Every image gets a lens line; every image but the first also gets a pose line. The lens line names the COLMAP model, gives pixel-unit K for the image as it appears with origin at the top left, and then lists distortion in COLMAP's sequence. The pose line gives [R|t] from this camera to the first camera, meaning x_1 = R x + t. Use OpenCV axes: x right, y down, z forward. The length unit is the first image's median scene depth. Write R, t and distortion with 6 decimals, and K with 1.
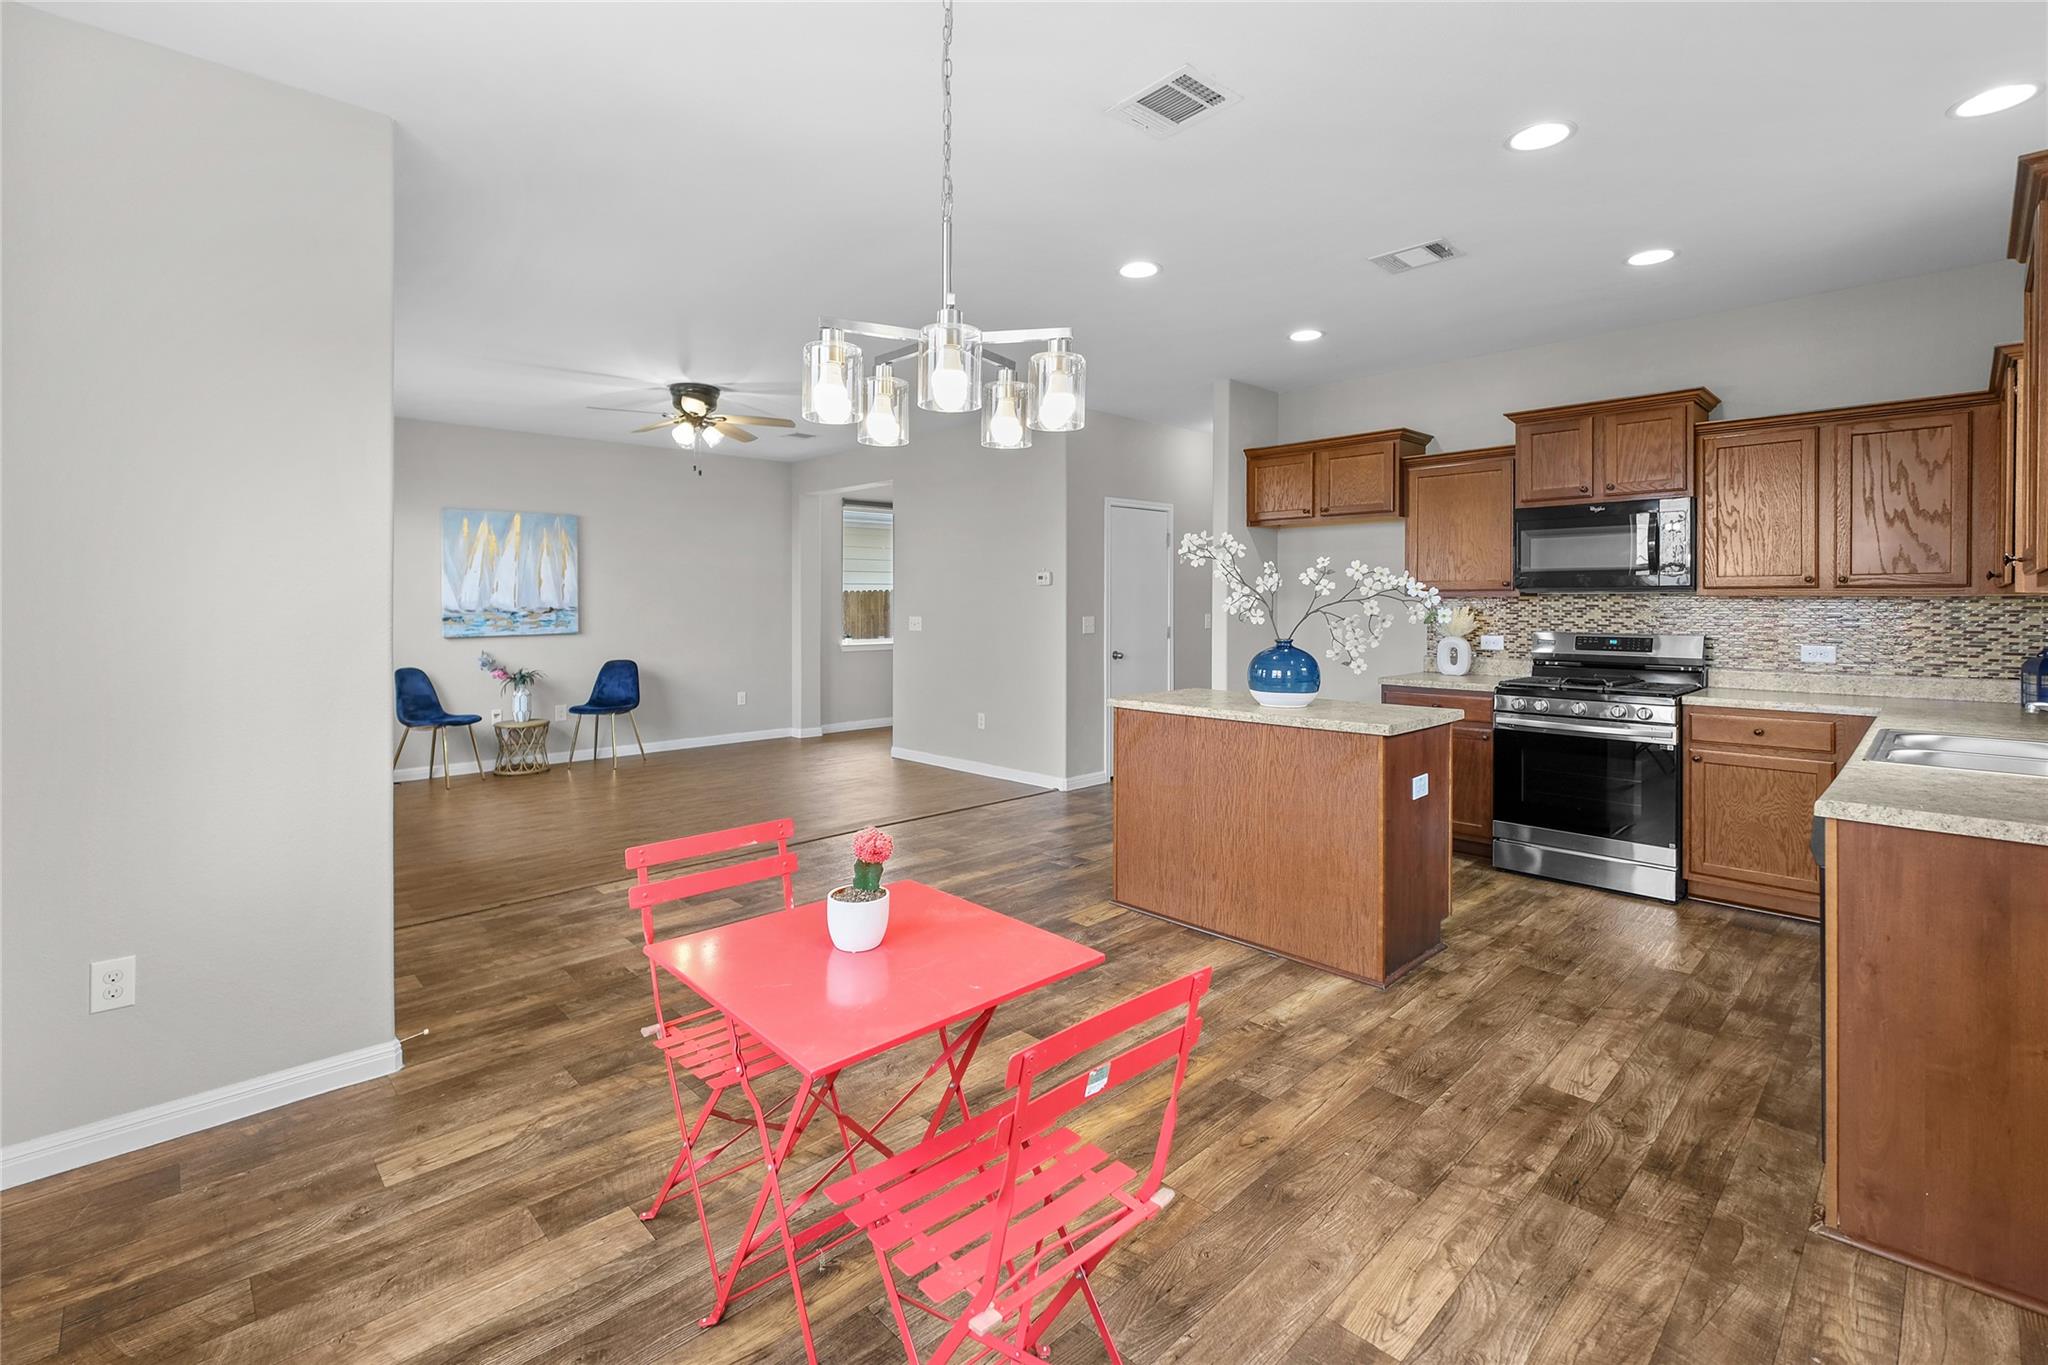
lens RADIAL K [[972.9, 0, 964.4], [0, 972.9, 621.6], [0, 0, 1]] dist [-0.003939, -0.001937]
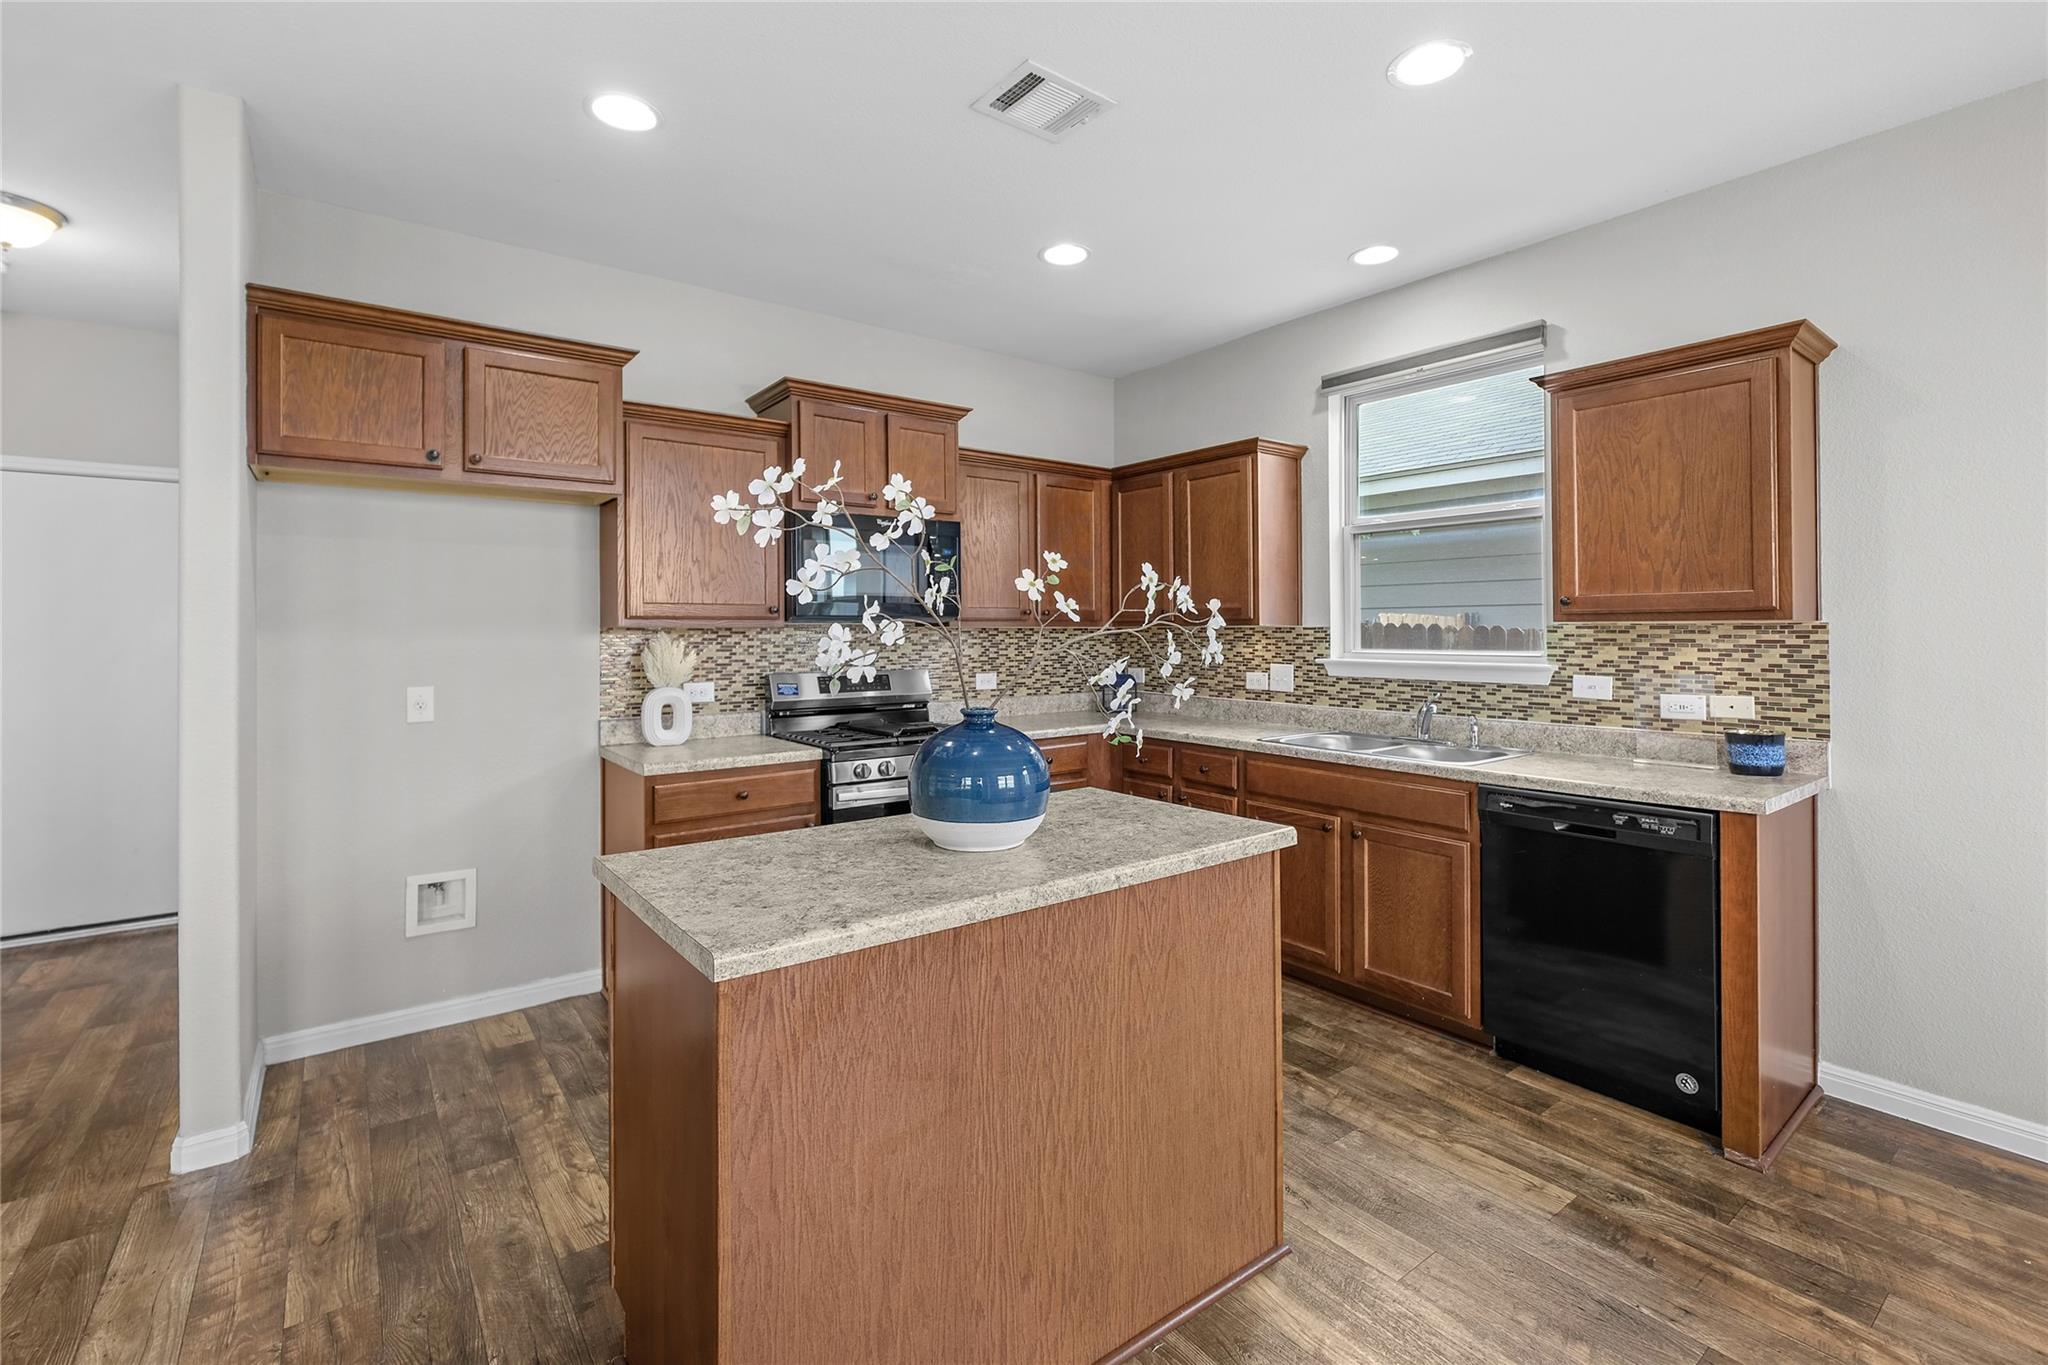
lens RADIAL K [[913.2, 0, 1069.2], [0, 913.2, 630.3], [0, 0, 1]] dist [-0.001700, 0.001880]
pose [[0.049467, 0.002463, 0.998773, -0.133077], [0.024612, 0.999690, -0.003684, -0.018578], [-0.998472, 0.024764, 0.049391, 0.902561]]
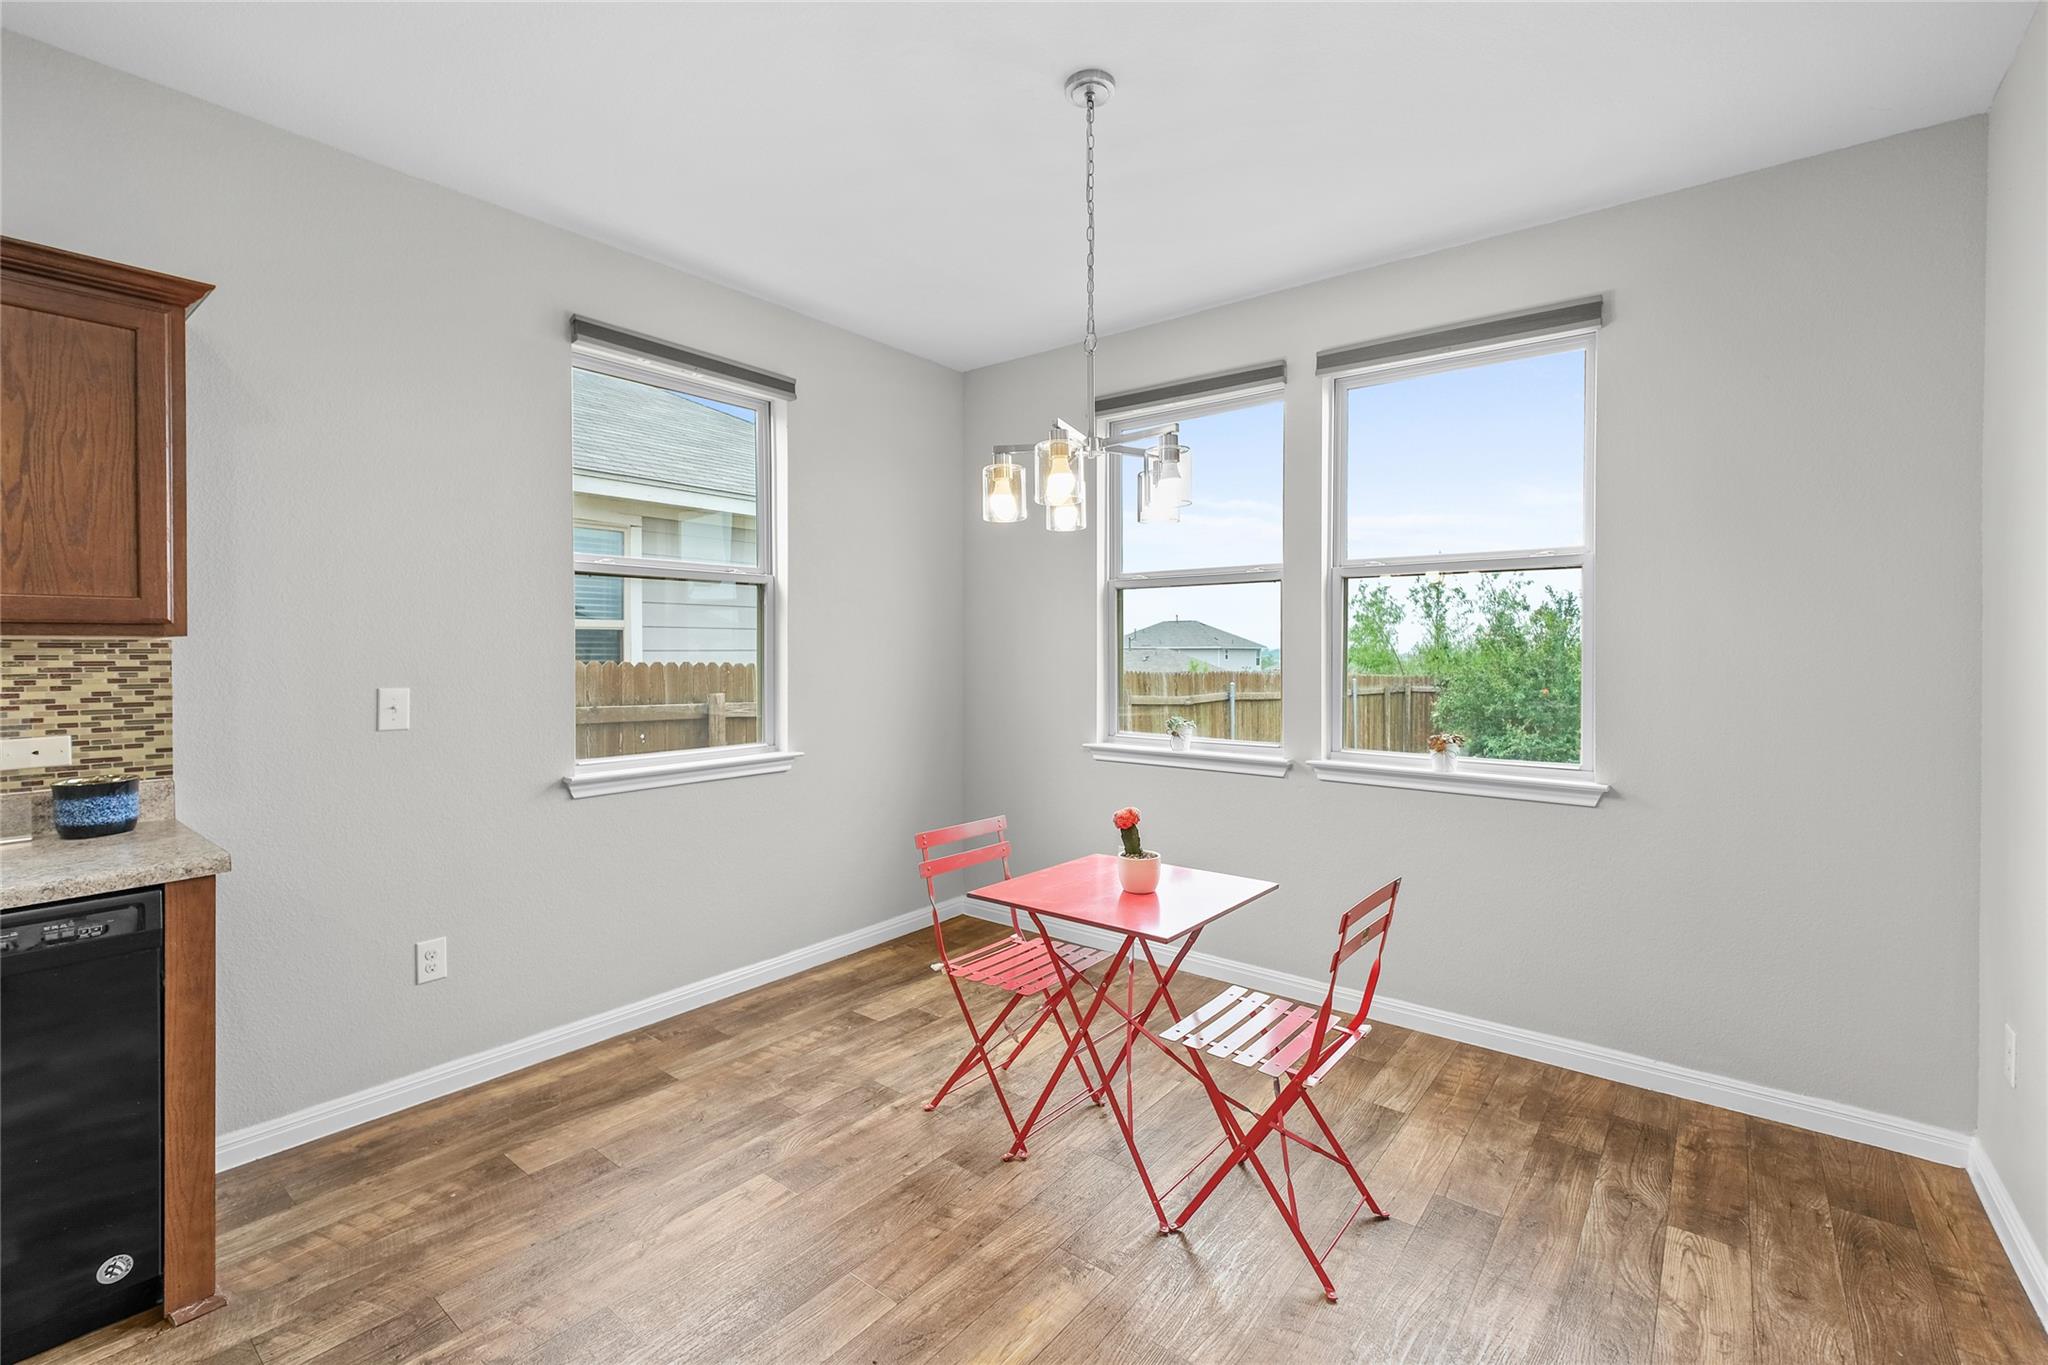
lens RADIAL K [[913.2, 0, 984.5], [0, 913.2, 658.5], [0, 0, 1]] dist [-0.001700, 0.001880]
pose [[-0.991205, 0.003348, -0.132293, 0.127899], [-0.001289, 0.999388, 0.034952, -0.021977], [0.132329, 0.034815, -0.990594, 1.013143]]
